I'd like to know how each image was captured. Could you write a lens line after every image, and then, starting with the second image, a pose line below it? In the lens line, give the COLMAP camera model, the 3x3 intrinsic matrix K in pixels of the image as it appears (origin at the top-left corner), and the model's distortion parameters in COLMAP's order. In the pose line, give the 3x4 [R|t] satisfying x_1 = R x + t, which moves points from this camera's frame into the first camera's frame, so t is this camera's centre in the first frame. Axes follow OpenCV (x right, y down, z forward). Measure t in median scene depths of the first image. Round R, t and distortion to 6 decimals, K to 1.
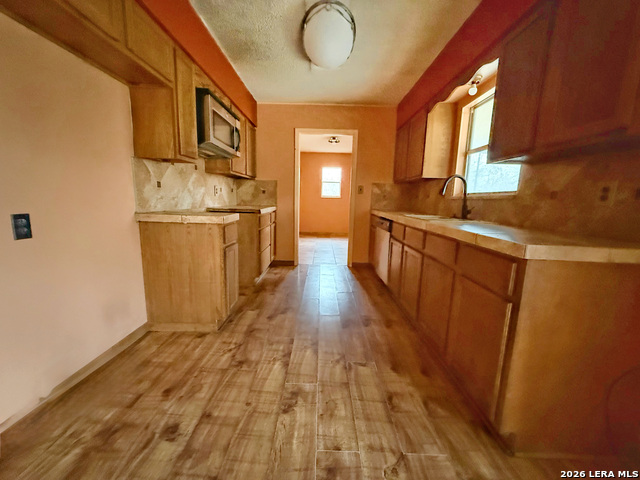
lens RADIAL K [[255.4, 0, 317.9], [0, 255.4, 239.3], [0, 0, 1]] dist [-0.000003, -0.000200]
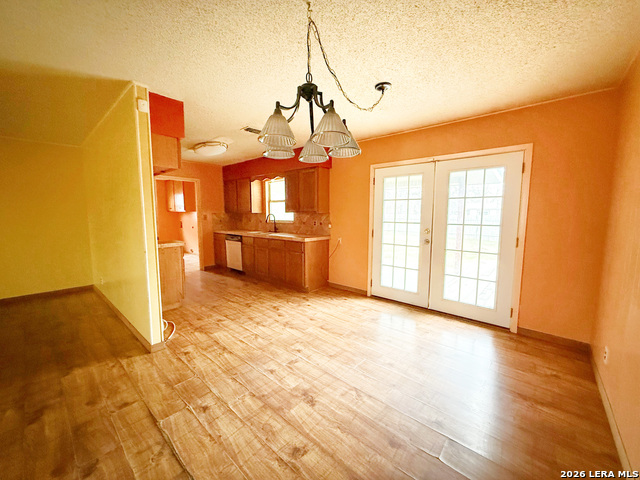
lens RADIAL K [[255.4, 0, 318.4], [0, 255.4, 239.5], [0, 0, 1]] dist [-0.000003, -0.000200]
pose [[0.656307, -0.102500, 0.747499, -1.342725], [0.135450, 0.990640, 0.016915, -0.000712], [-0.742236, 0.090147, 0.664048, -1.210383]]
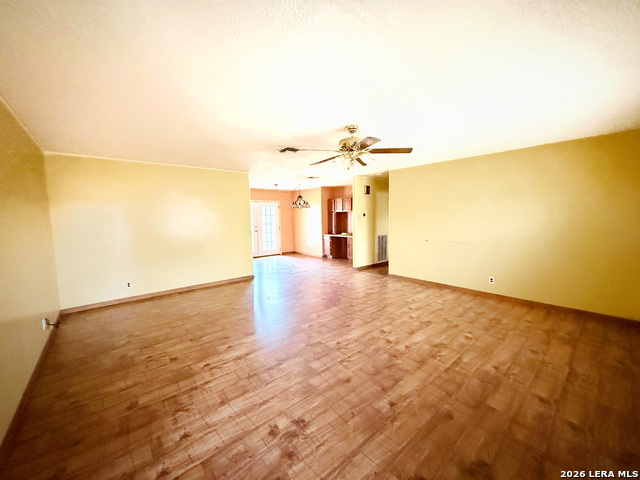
lens RADIAL K [[255.4, 0, 321.5], [0, 255.4, 240.1], [0, 0, 1]] dist [-0.000003, -0.000200]
pose [[-0.649522, -0.080374, 0.756083, -4.386290], [0.123972, 0.969896, 0.209602, -0.637957], [-0.750169, 0.229874, -0.620004, 2.009836]]
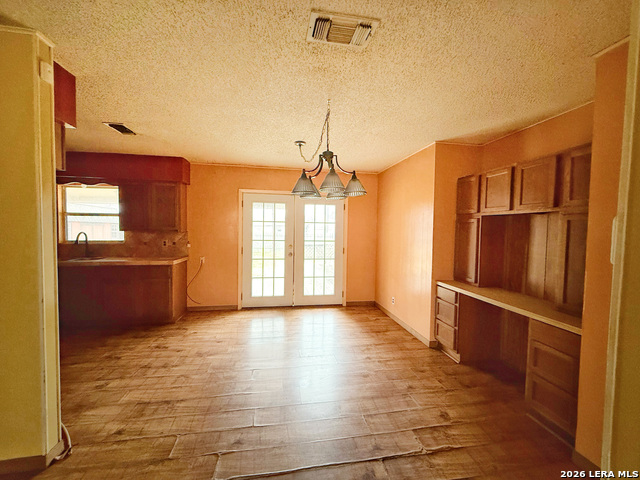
lens RADIAL K [[255.4, 0, 319.7], [0, 255.4, 240.2], [0, 0, 1]] dist [-0.000003, -0.000200]
pose [[-0.176056, -0.069662, 0.981912, -1.953753], [0.138554, 0.985809, 0.094781, -0.201926], [-0.974580, 0.152735, -0.163906, -0.329042]]
